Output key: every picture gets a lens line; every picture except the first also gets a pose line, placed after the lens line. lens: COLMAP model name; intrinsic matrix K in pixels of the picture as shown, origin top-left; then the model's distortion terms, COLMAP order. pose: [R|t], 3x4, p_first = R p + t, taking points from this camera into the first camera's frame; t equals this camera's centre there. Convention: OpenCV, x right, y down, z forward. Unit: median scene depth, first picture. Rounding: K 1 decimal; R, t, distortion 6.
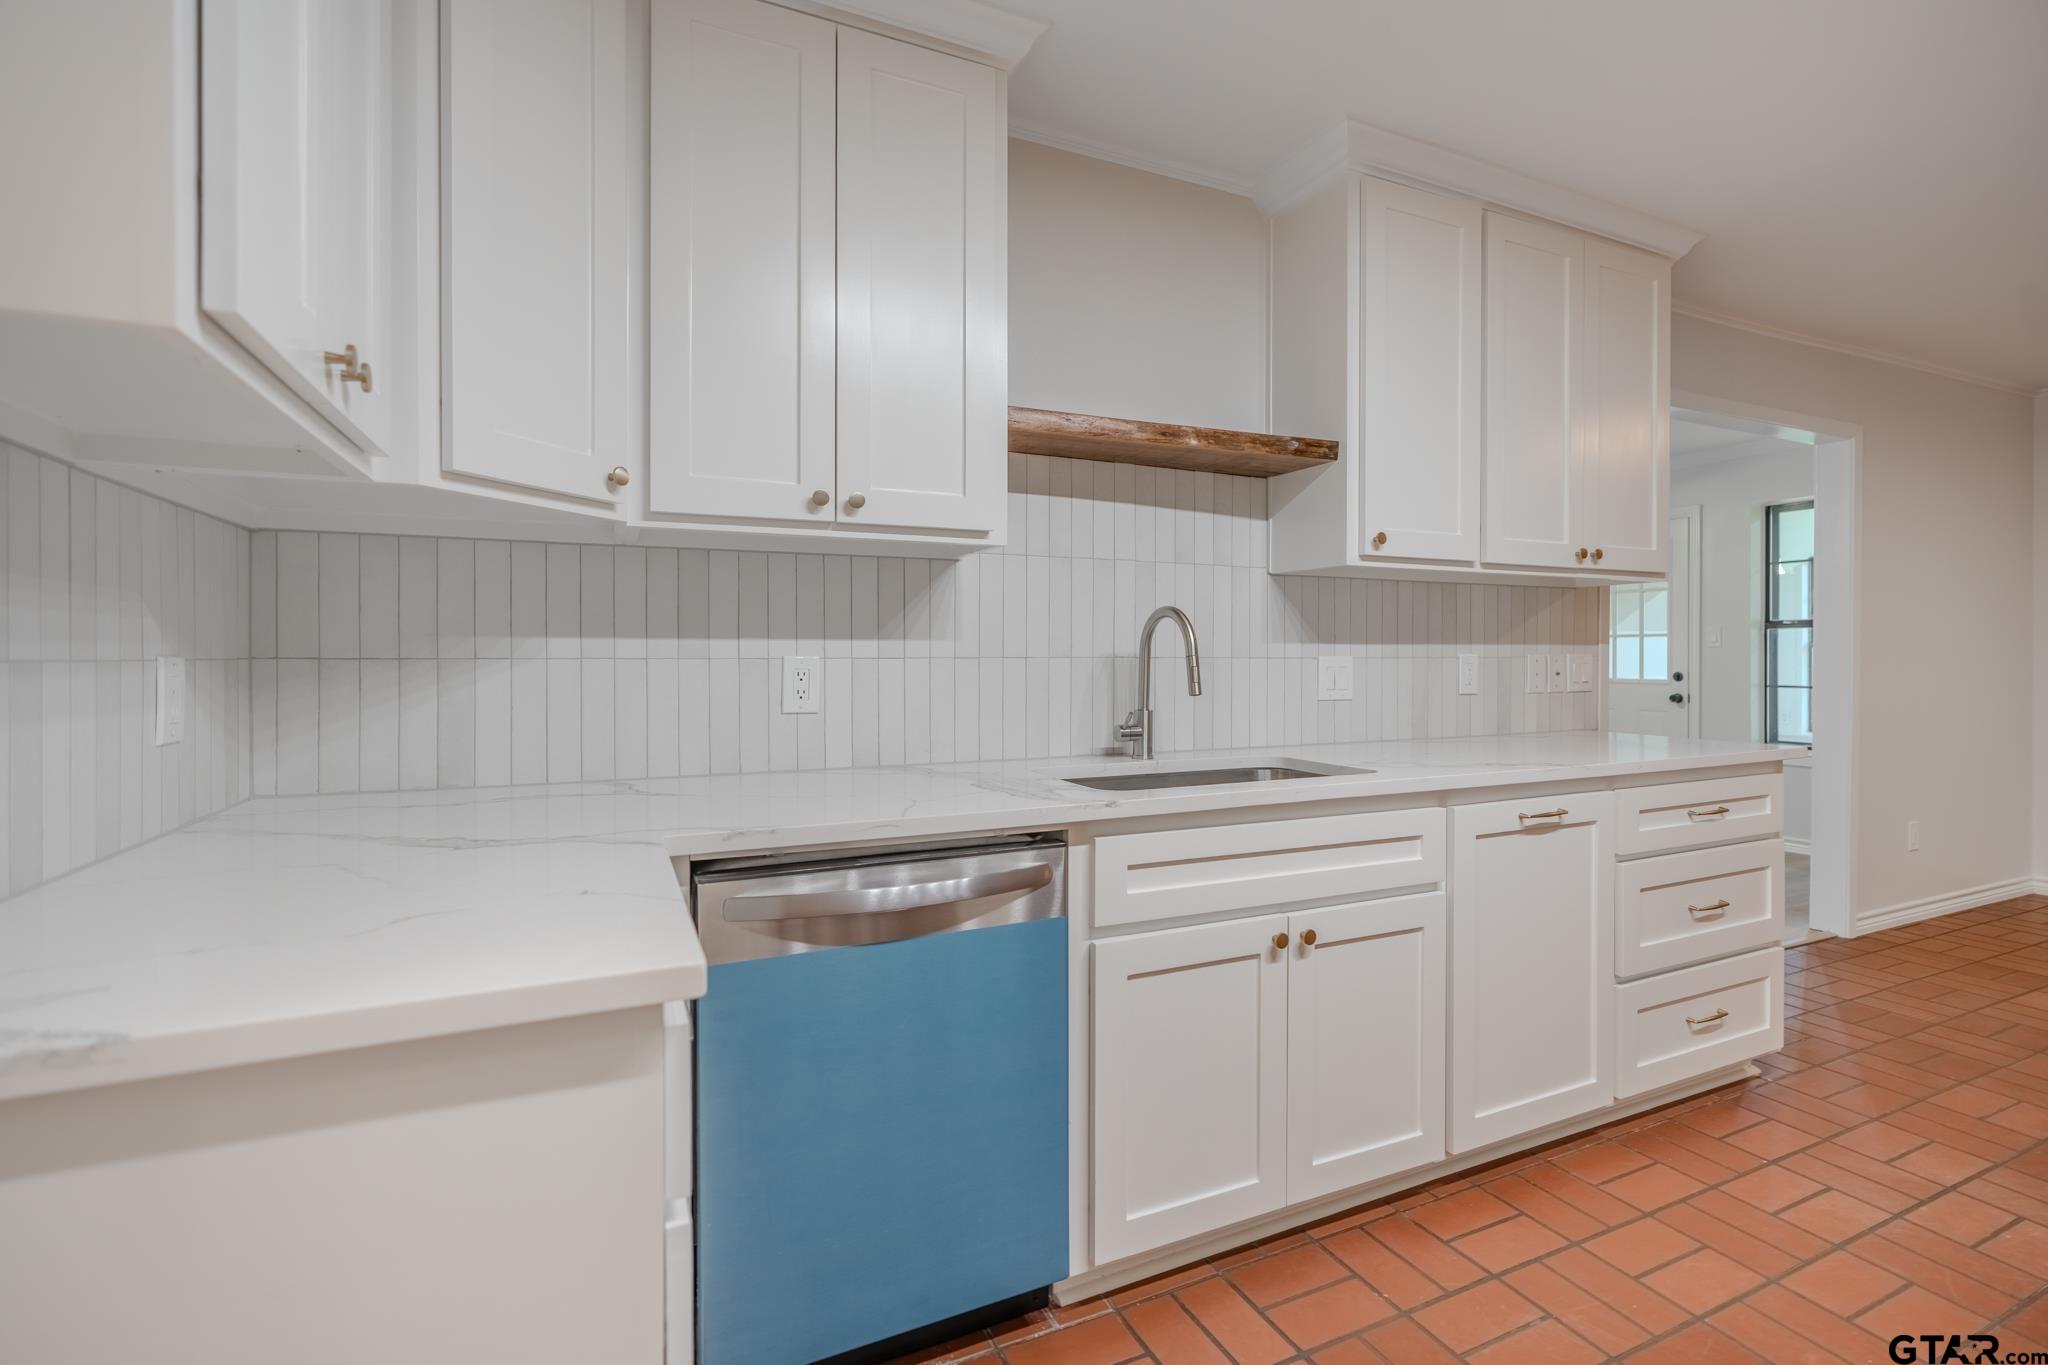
lens RADIAL K [[936.8, 0, 1015.8], [0, 936.8, 660.7], [0, 0, 1]] dist [-0.007329, 0.000821]
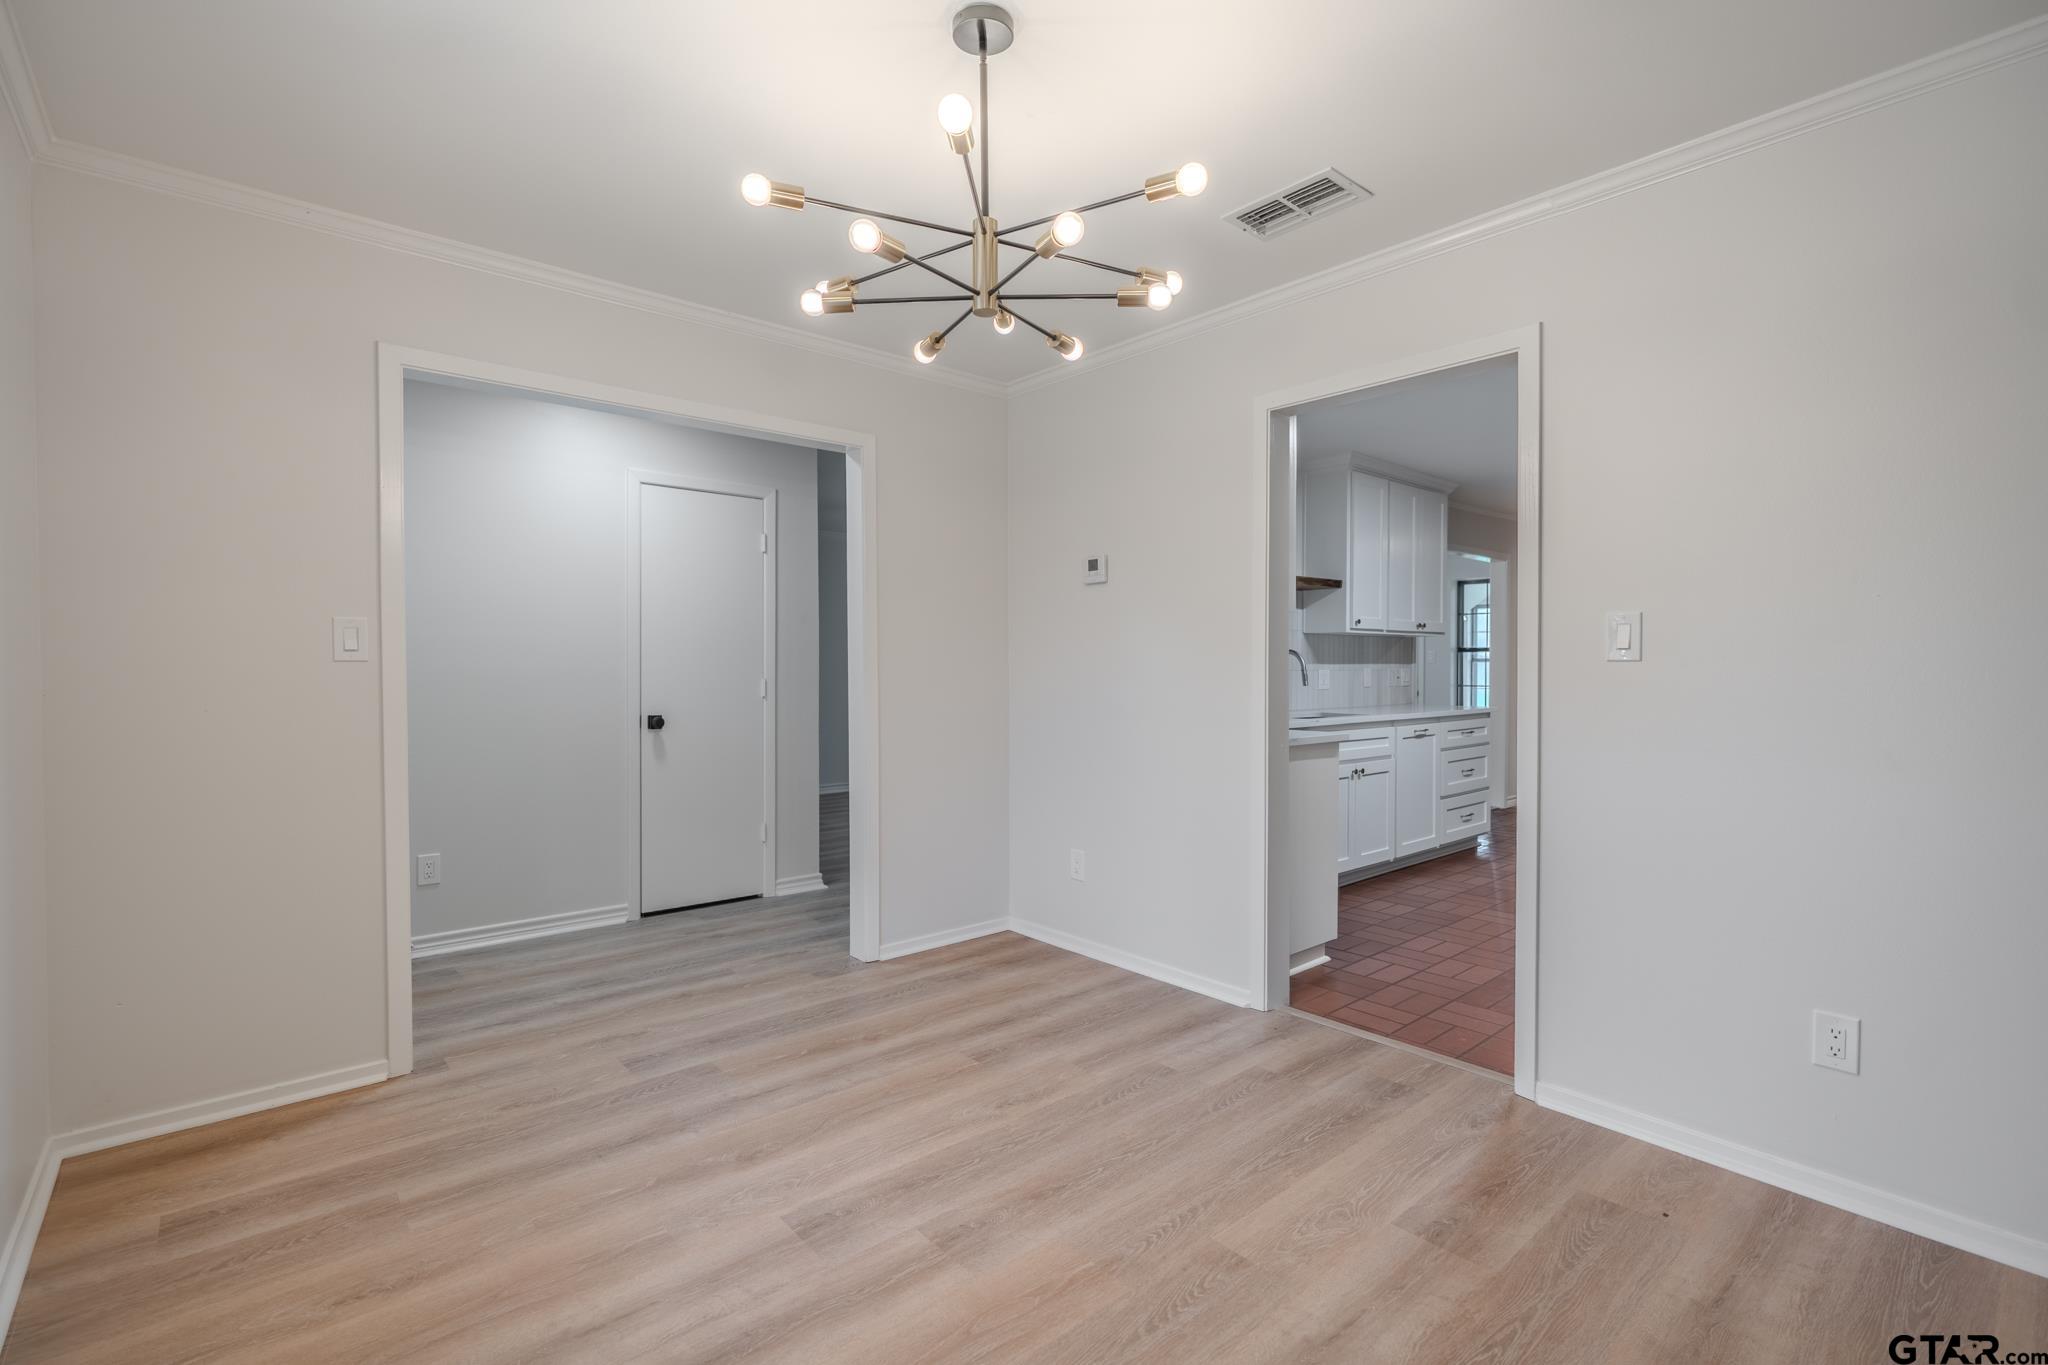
lens RADIAL K [[927.5, 0, 1024.0], [0, 927.5, 682.5], [0, 0, 1]] dist [-0.004007, 0.000903]
pose [[0.961104, -0.005605, 0.276130, -1.107399], [0.002172, 0.999917, 0.012737, -0.004849], [-0.276178, -0.011642, 0.961036, -1.074754]]
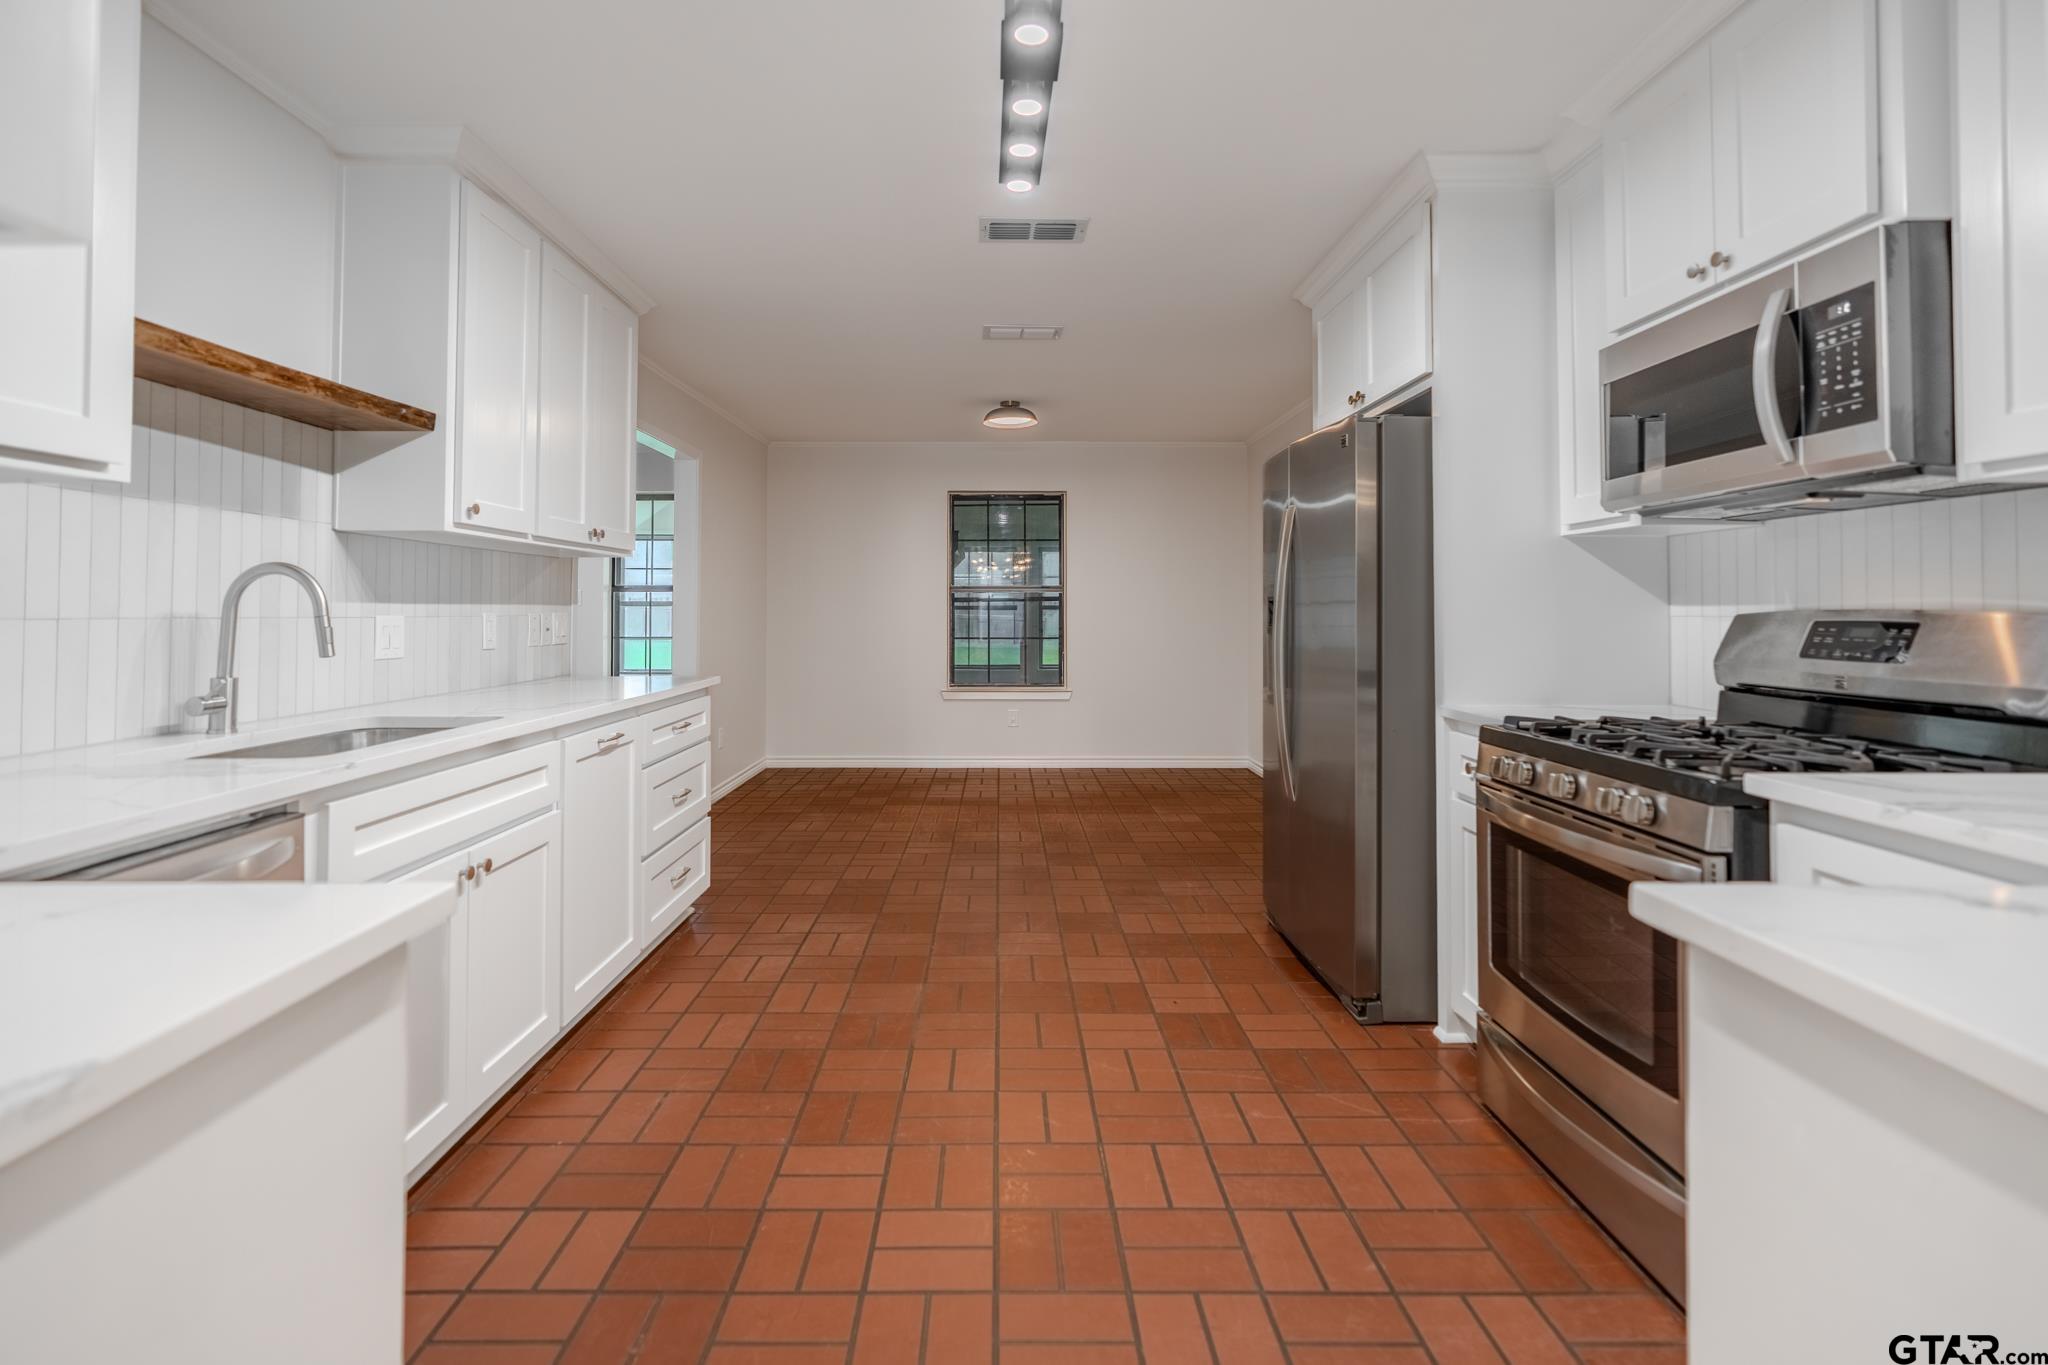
lens RADIAL K [[959.6, 0, 1016.0], [0, 959.6, 588.0], [0, 0, 1]] dist [-0.000722, 0.000064]
pose [[0.405034, 0.022912, 0.914015, -0.383343], [0.004387, 0.999626, -0.027002, -0.003765], [-0.914291, 0.014946, 0.404782, -0.043704]]
